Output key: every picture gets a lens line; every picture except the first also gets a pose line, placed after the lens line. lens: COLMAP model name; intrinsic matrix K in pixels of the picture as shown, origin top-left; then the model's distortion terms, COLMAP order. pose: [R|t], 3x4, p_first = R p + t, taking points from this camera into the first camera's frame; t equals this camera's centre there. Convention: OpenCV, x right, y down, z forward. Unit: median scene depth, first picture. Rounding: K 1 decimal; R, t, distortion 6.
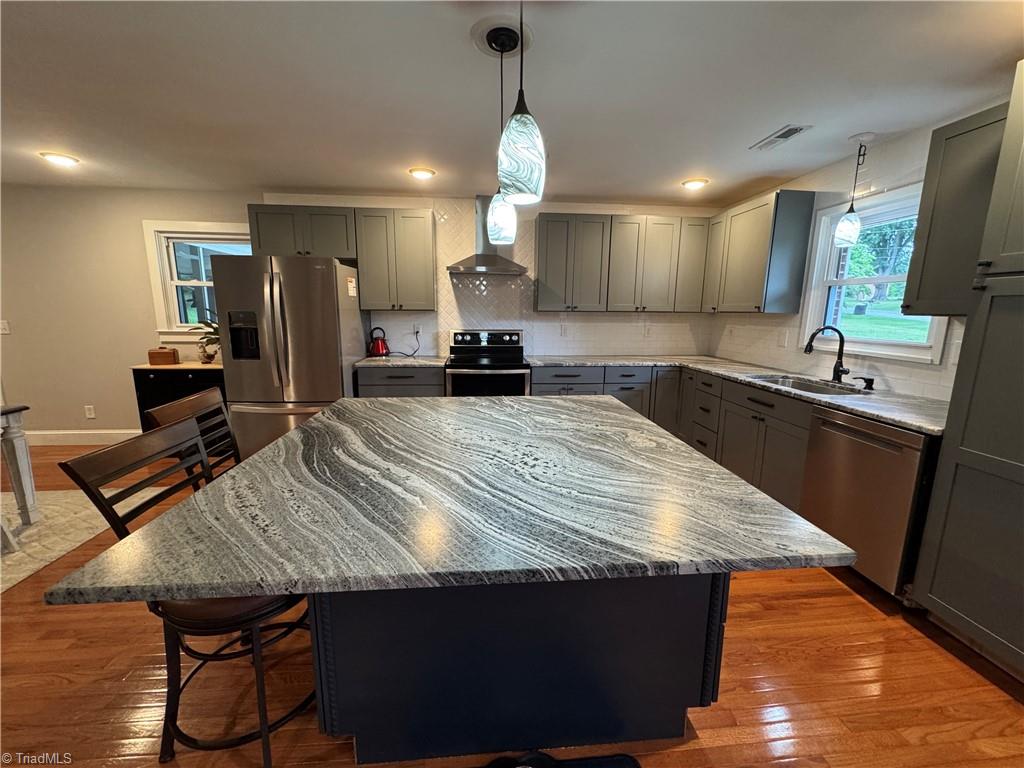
lens RADIAL K [[410.6, 0, 512.9], [0, 410.6, 382.9], [0, 0, 1]] dist [-0.006945, -0.000257]
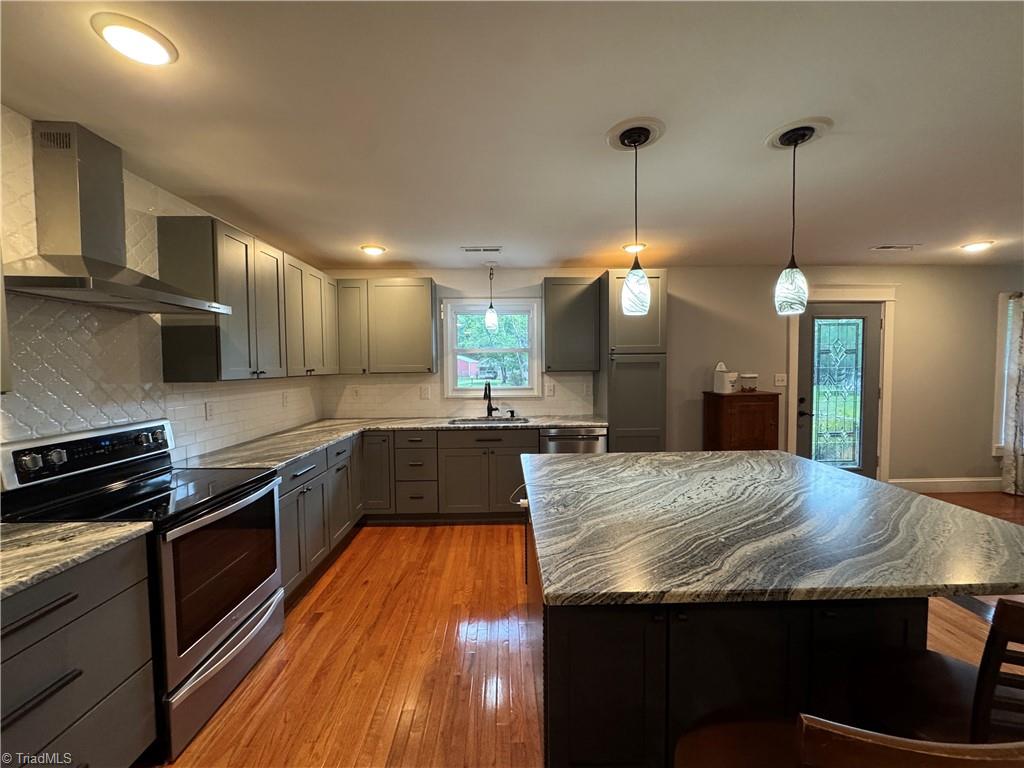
lens RADIAL K [[410.6, 0, 509.9], [0, 410.6, 380.4], [0, 0, 1]] dist [-0.006945, -0.000257]
pose [[0.074451, -0.045702, 0.996177, -0.653305], [0.187645, 0.981747, 0.031016, -0.157867], [-0.979411, 0.184619, 0.081668, 0.747514]]
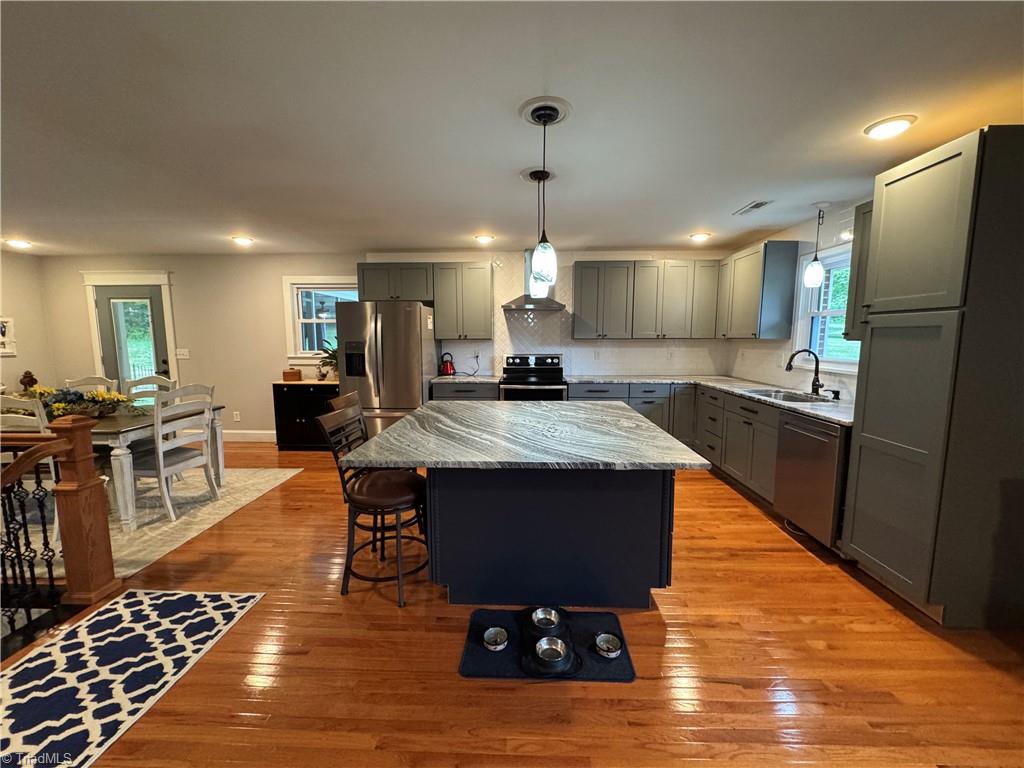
lens RADIAL K [[410.6, 0, 512.0], [0, 410.6, 381.1], [0, 0, 1]] dist [-0.006945, -0.000257]
pose [[0.992132, 0.002899, -0.125162, 0.040532], [-0.011265, 0.997744, -0.066187, 0.047225], [0.124688, 0.067076, 0.989926, -0.316759]]
